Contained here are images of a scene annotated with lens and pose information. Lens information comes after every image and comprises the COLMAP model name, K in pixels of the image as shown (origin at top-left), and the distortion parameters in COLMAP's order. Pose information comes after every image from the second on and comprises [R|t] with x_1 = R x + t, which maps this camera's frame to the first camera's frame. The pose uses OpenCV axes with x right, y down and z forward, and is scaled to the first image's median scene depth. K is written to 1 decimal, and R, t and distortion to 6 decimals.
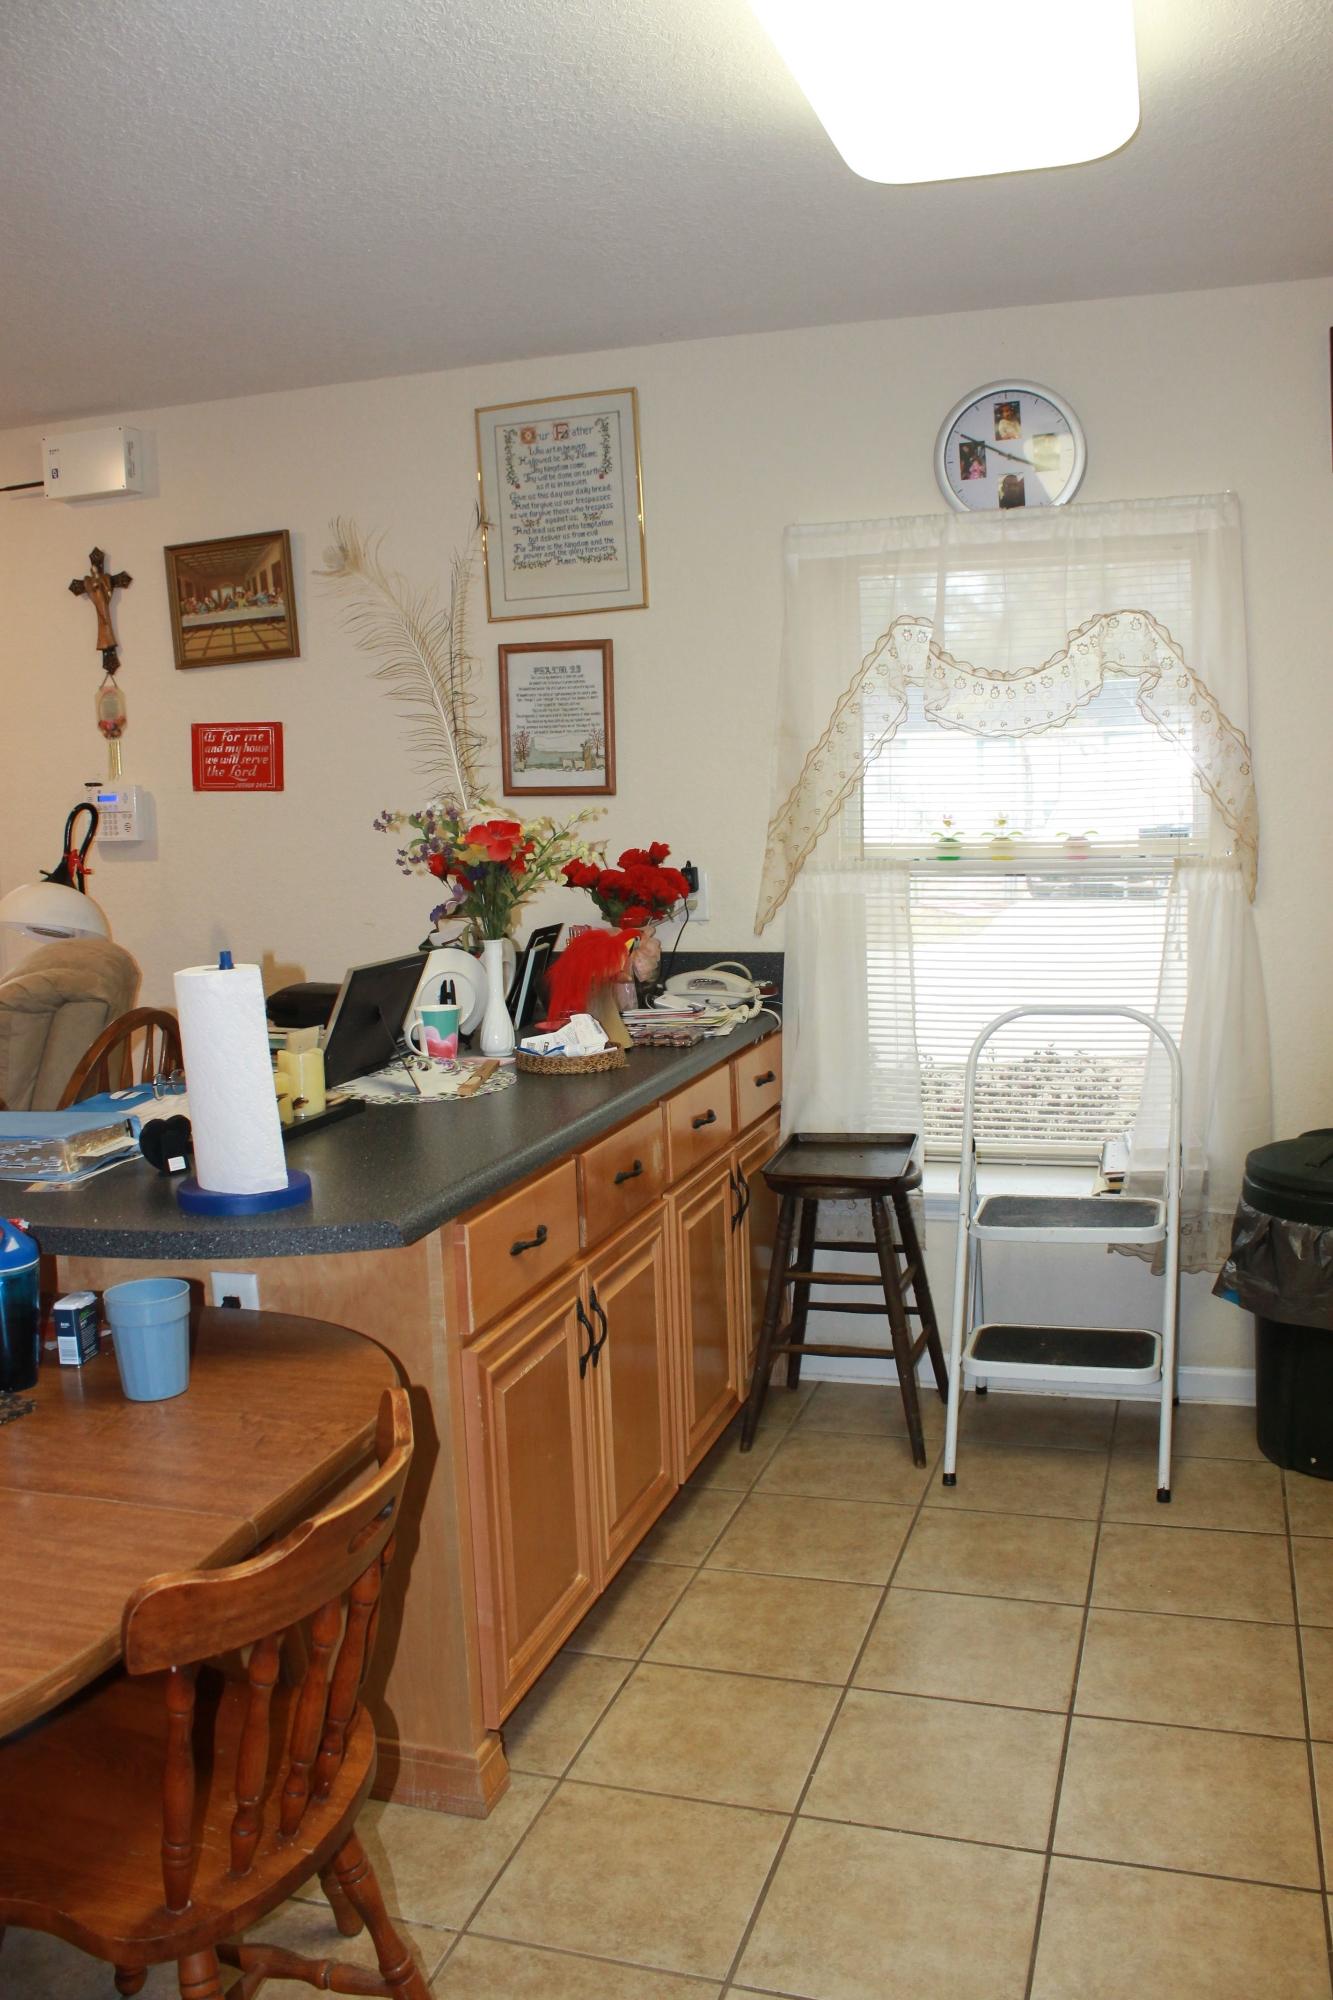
lens RADIAL K [[1708.2, 0, 664.9], [0, 1708.2, 999.4], [0, 0, 1]] dist [-0.071108, -0.002298]
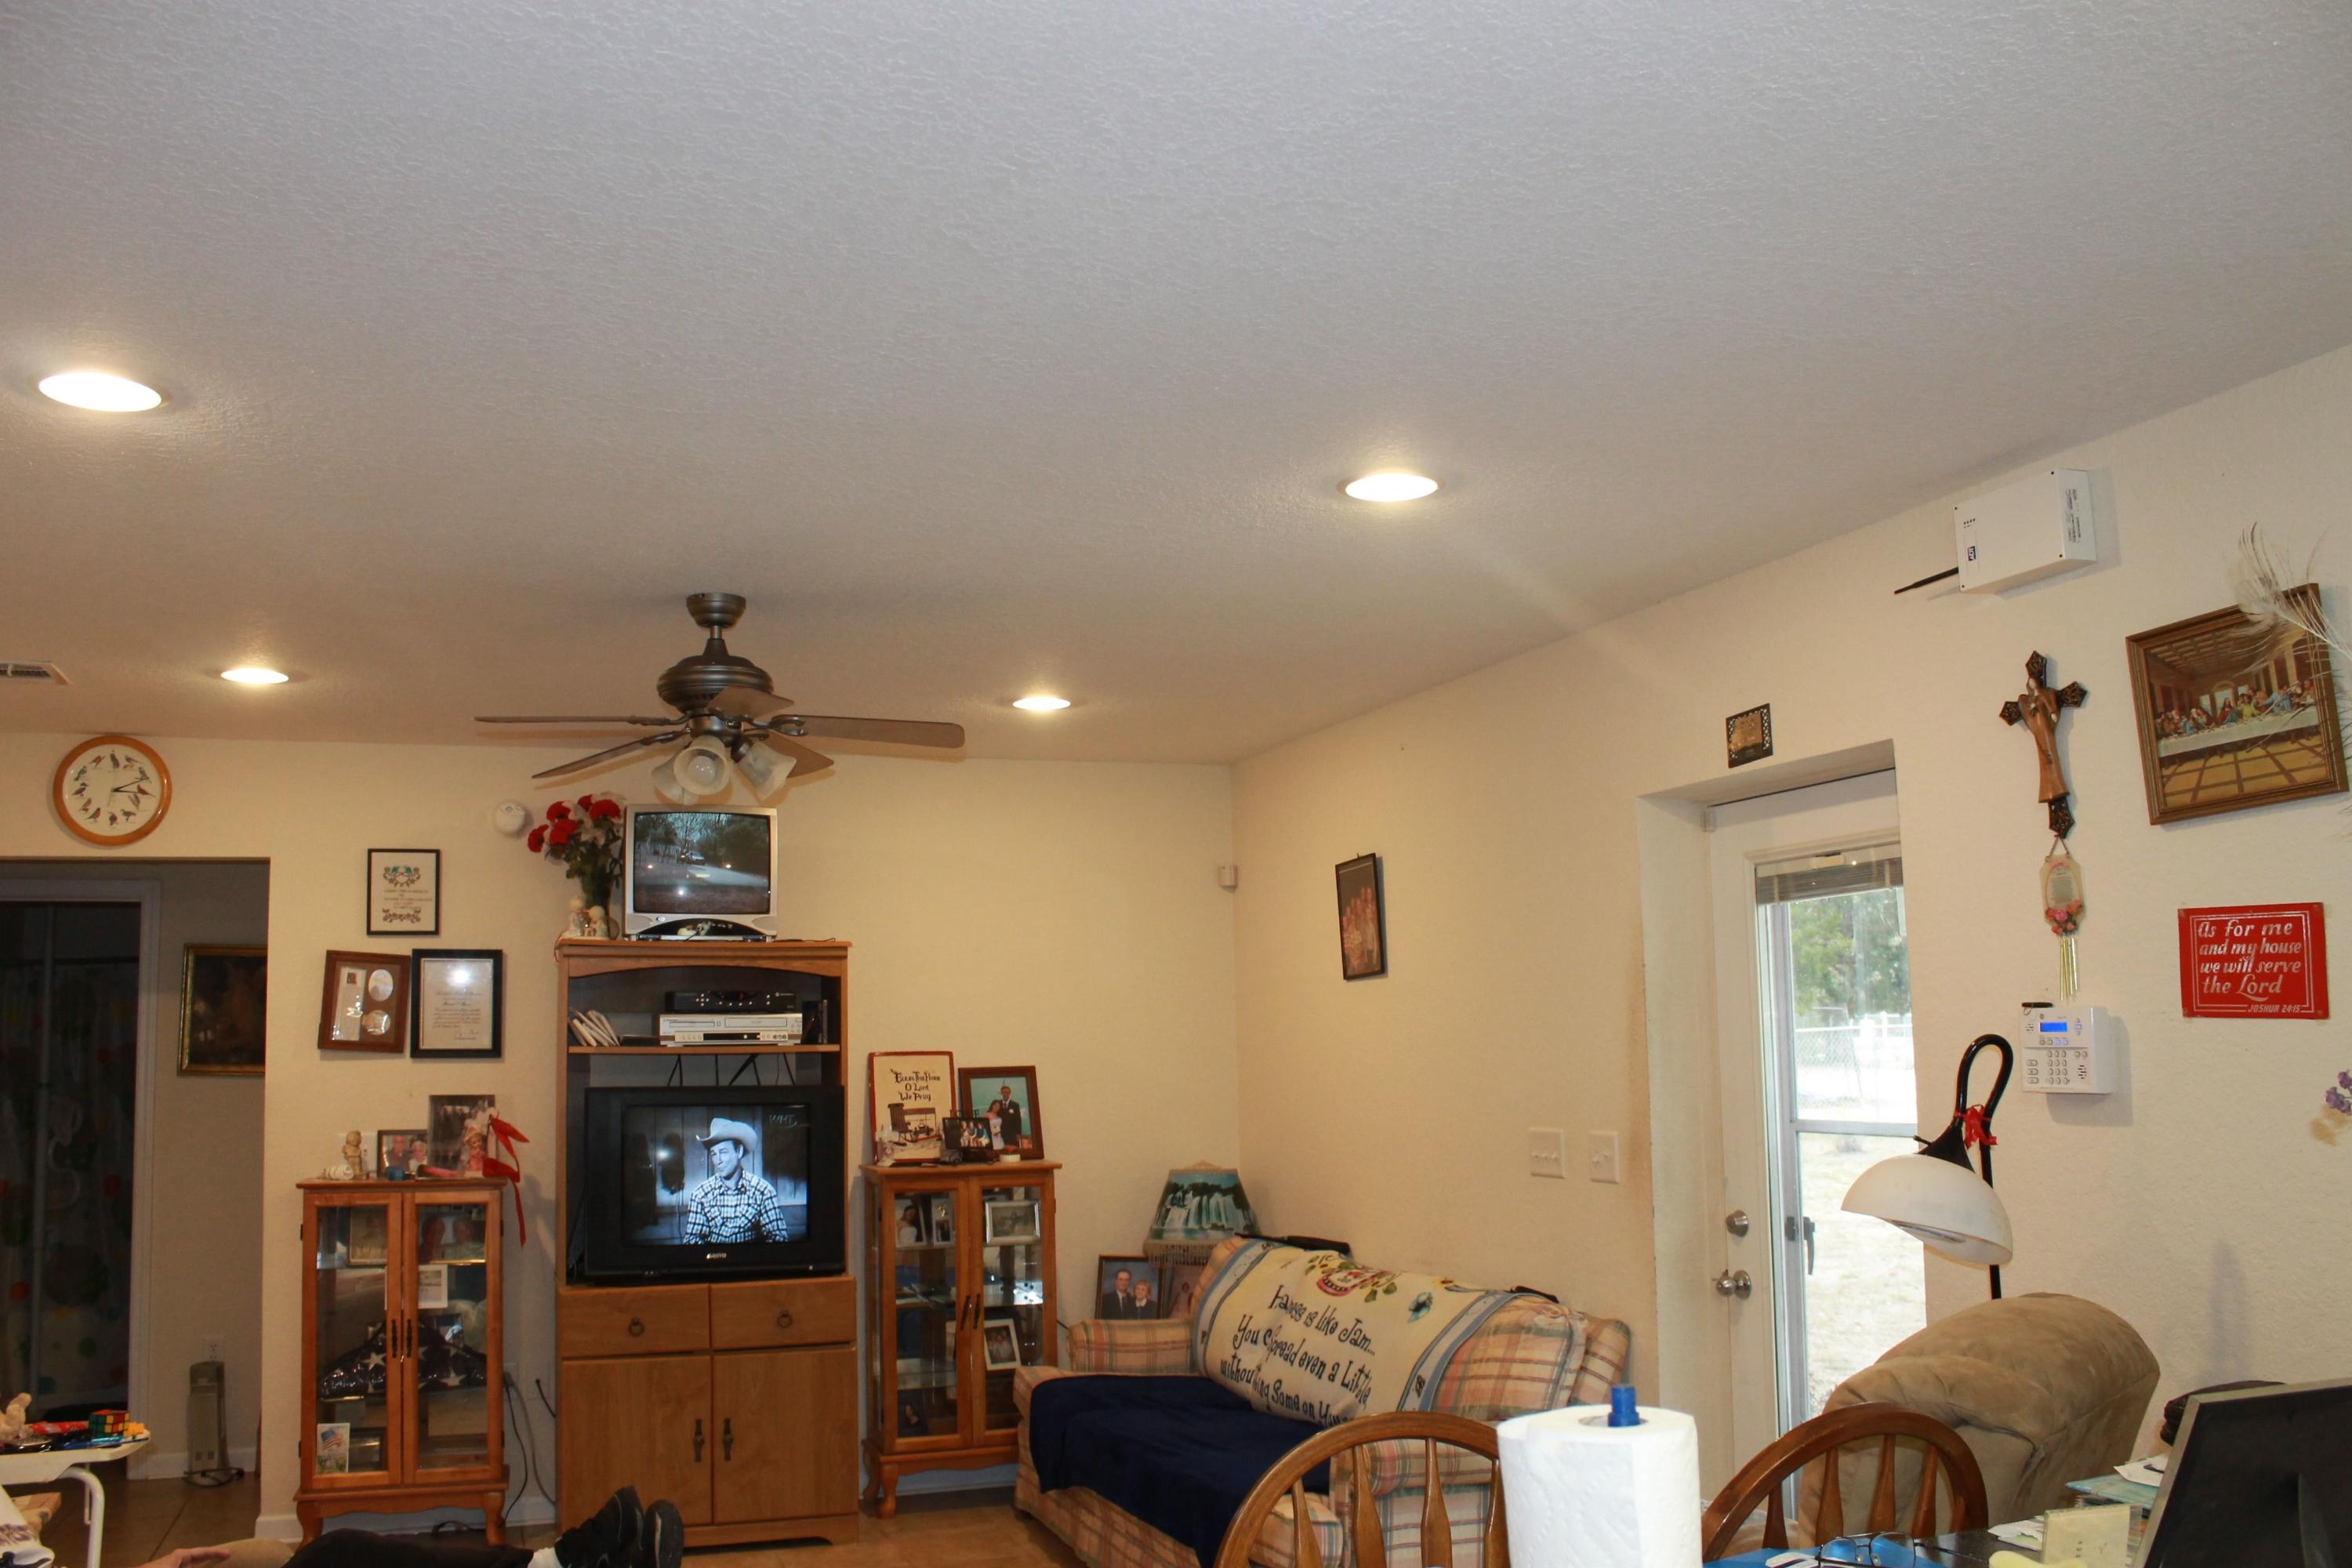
lens RADIAL K [[2008.8, 0, 1176.4], [0, 2008.8, 791.0], [0, 0, 1]] dist [-0.071108, -0.002298]
pose [[0.621444, -0.076487, -0.779716, 0.061156], [-0.097681, 0.979893, -0.173976, -0.043118], [0.777345, 0.184280, 0.601477, 0.270090]]
